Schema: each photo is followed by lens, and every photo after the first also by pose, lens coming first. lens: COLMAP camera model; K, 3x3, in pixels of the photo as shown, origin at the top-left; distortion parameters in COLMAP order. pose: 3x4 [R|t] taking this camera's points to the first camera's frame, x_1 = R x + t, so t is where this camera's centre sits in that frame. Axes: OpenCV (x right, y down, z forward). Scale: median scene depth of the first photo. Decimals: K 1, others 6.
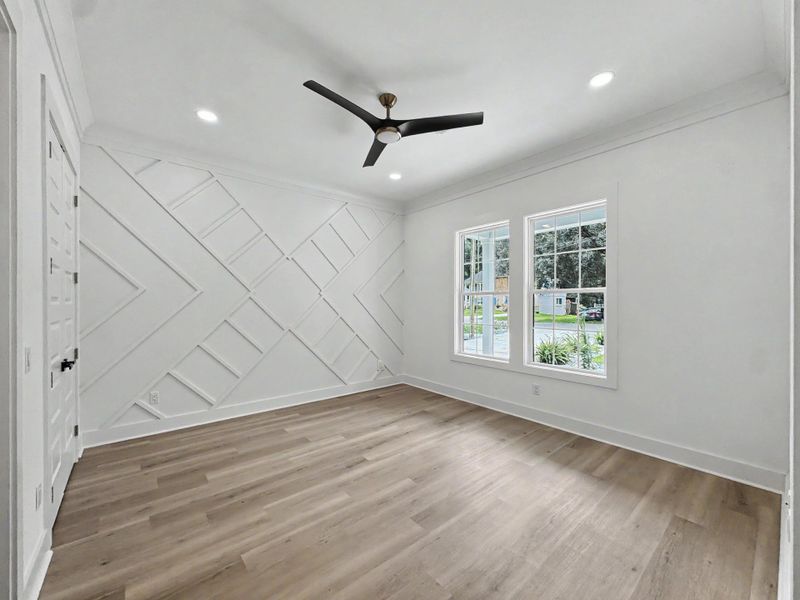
lens RADIAL K [[321.4, 0, 400.0], [0, 321.4, 300.0], [0, 0, 1]] dist [-0.000265, 0.000552]
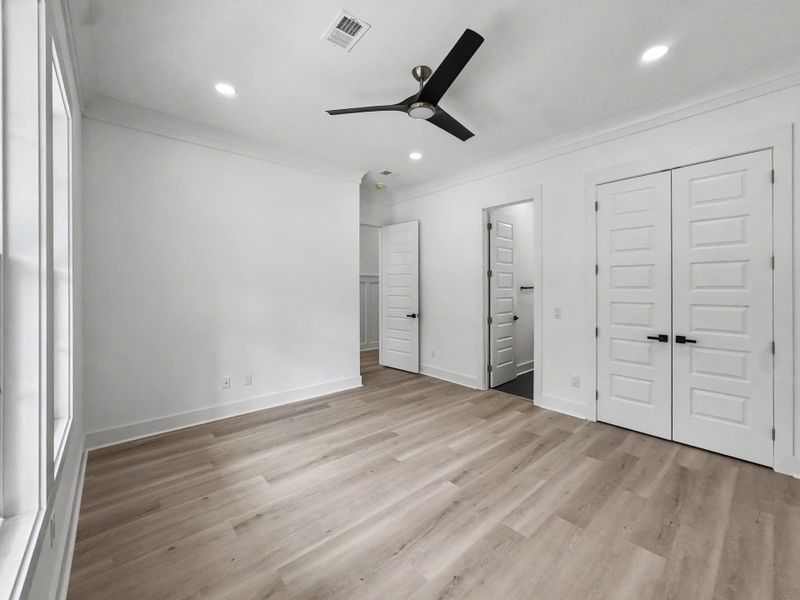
lens RADIAL K [[321.4, 0, 400.0], [0, 321.4, 300.0], [0, 0, 1]] dist [-0.000265, 0.000552]
pose [[-0.999671, 0.000453, -0.025627, 0.055814], [-0.000424, 0.999414, 0.034230, -0.002571], [0.025627, 0.034230, -0.999085, 2.090330]]
